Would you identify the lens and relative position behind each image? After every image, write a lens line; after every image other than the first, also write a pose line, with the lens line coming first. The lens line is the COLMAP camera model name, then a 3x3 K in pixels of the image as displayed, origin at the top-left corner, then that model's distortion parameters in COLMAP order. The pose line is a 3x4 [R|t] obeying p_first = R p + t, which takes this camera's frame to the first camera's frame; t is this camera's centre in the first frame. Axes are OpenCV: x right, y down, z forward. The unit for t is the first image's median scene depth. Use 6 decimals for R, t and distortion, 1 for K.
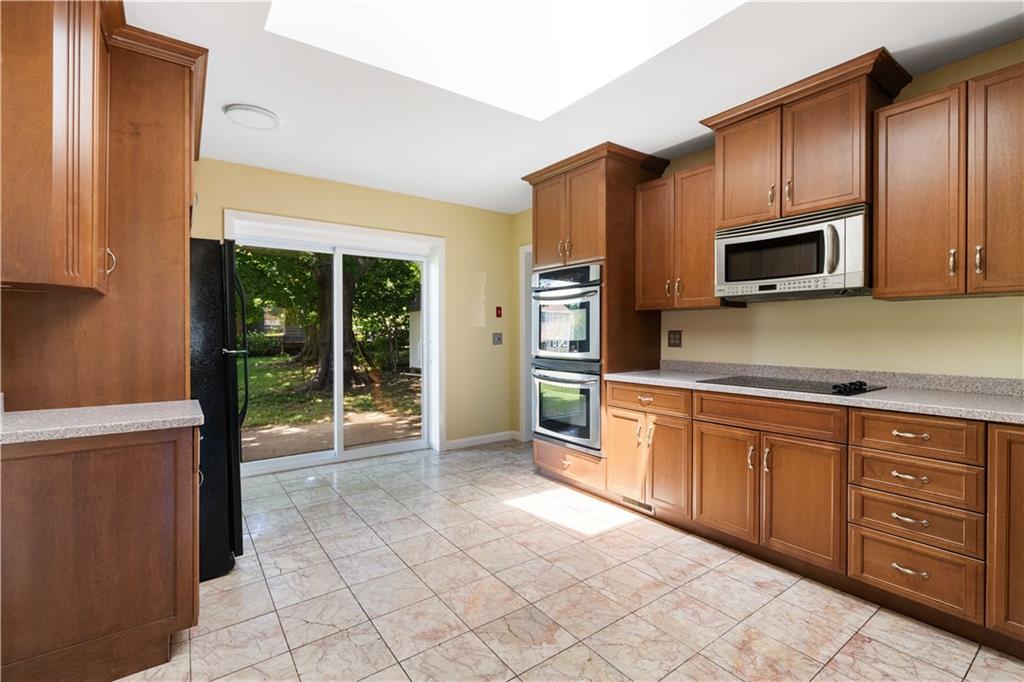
lens RADIAL K [[459.8, 0, 512.9], [0, 459.8, 336.1], [0, 0, 1]] dist [-0.002471, 0.000814]
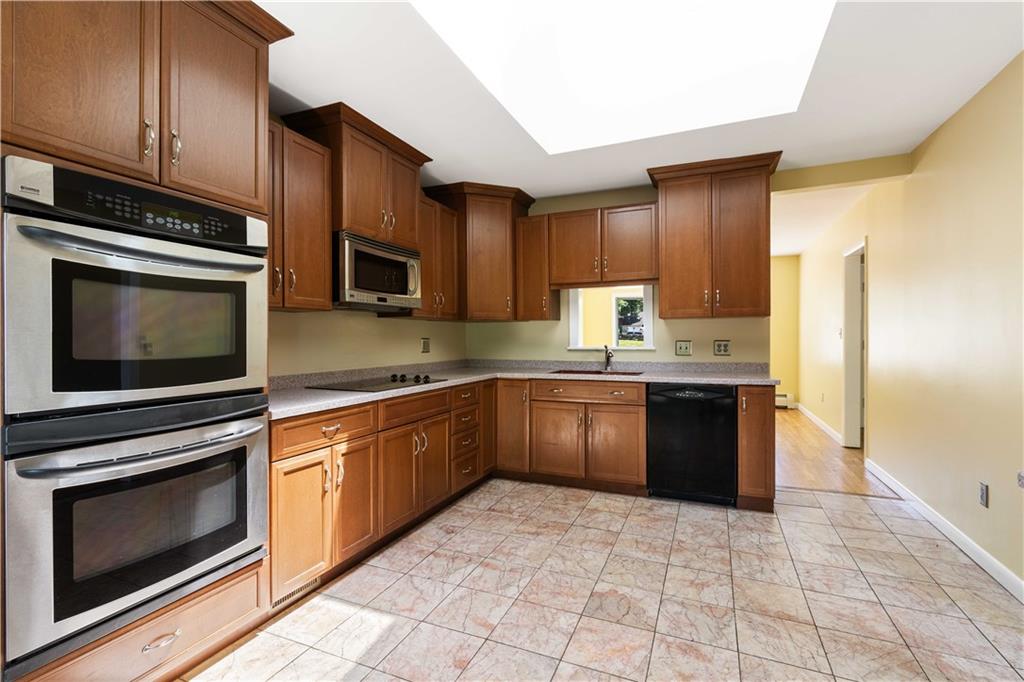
lens RADIAL K [[466.1, 0, 512.0], [0, 466.1, 341.0], [0, 0, 1]] dist [-0.004078, 0.000585]
pose [[-0.511406, -0.002579, 0.859335, -0.617549], [0.010563, 0.999901, 0.009287, -0.011470], [-0.859274, 0.013826, -0.511328, 1.362850]]
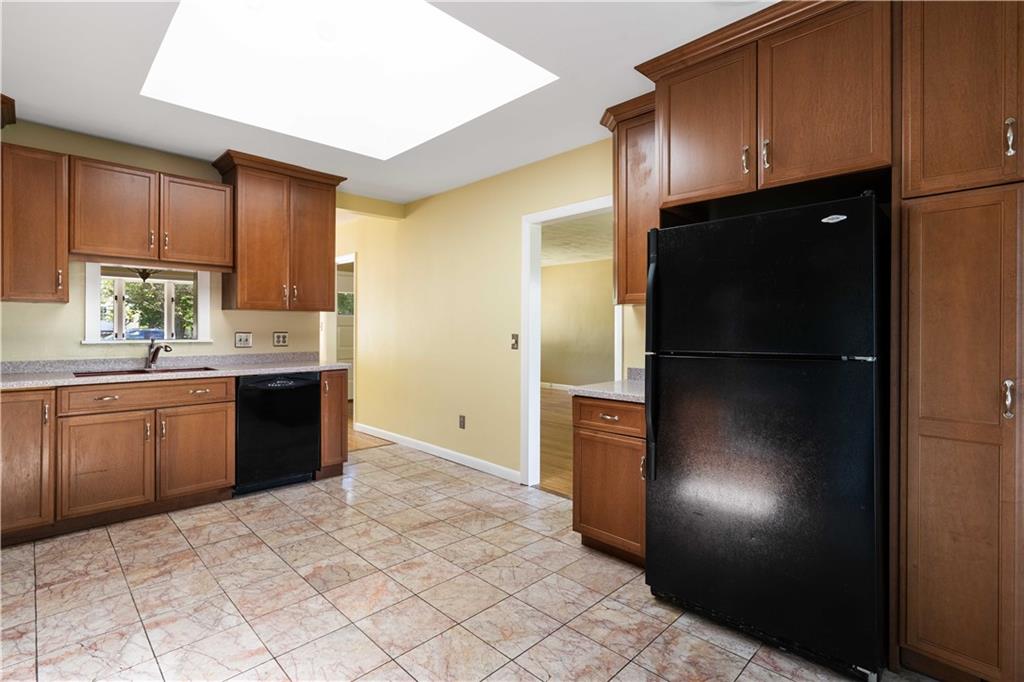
lens RADIAL K [[485.4, 0, 507.1], [0, 485.4, 330.6], [0, 0, 1]] dist [-0.000932, 0.000876]
pose [[-0.988606, -0.003098, -0.150491, -0.174726], [-0.004457, 0.999952, 0.008696, -0.015137], [0.150457, 0.009268, -0.988573, 1.784304]]
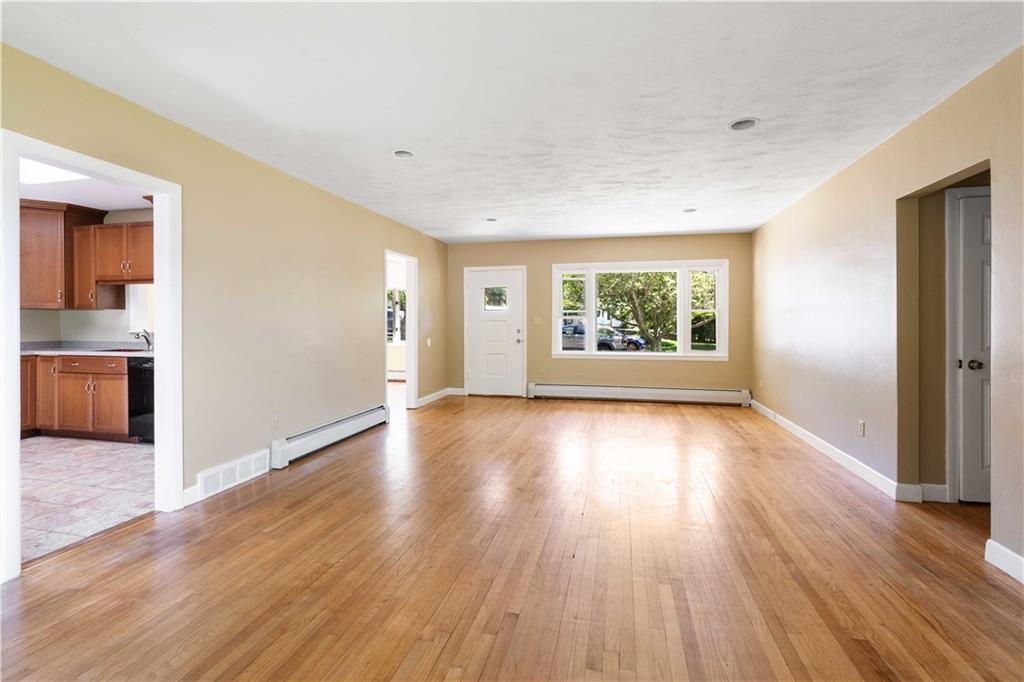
lens RADIAL K [[463.6, 0, 511.6], [0, 463.6, 325.9], [0, 0, 1]] dist [-0.000798, 0.000229]
pose [[-0.655173, -0.003047, 0.755473, -2.048804], [0.004108, 0.999963, 0.007596, -0.002507], [-0.755468, 0.008080, -0.655136, 0.353437]]
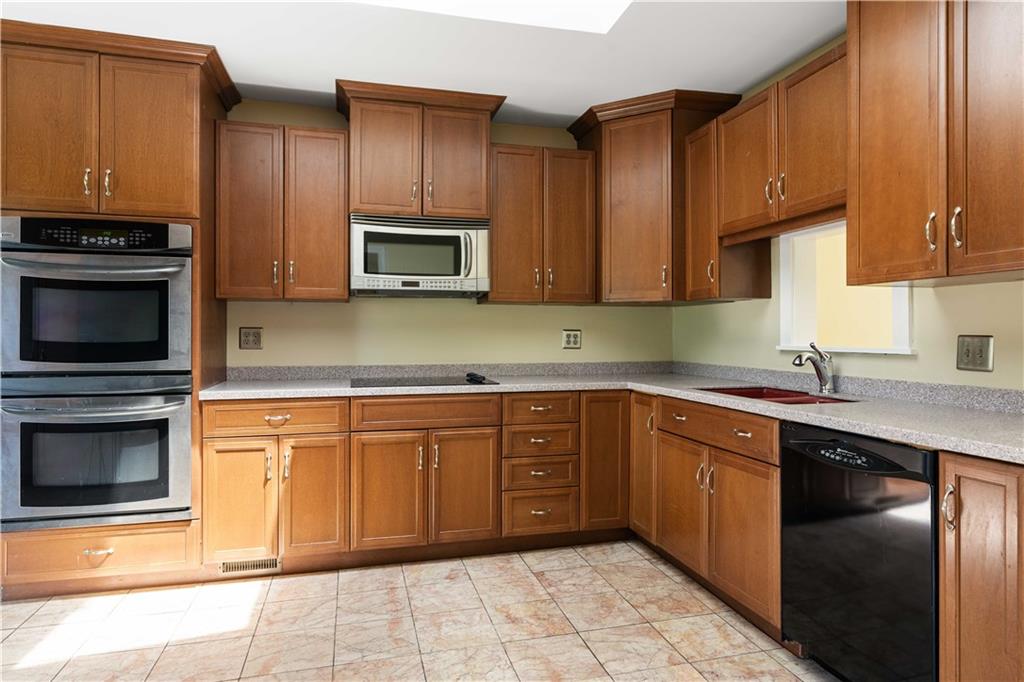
lens RADIAL K [[607.3, 0, 512.2], [0, 607.3, 335.8], [0, 0, 1]] dist [-0.000077, -0.000765]
pose [[0.361232, -0.003025, 0.932471, -0.595663], [0.005363, 0.999985, 0.001167, 0.004558], [-0.932461, 0.004579, 0.361242, 0.344406]]
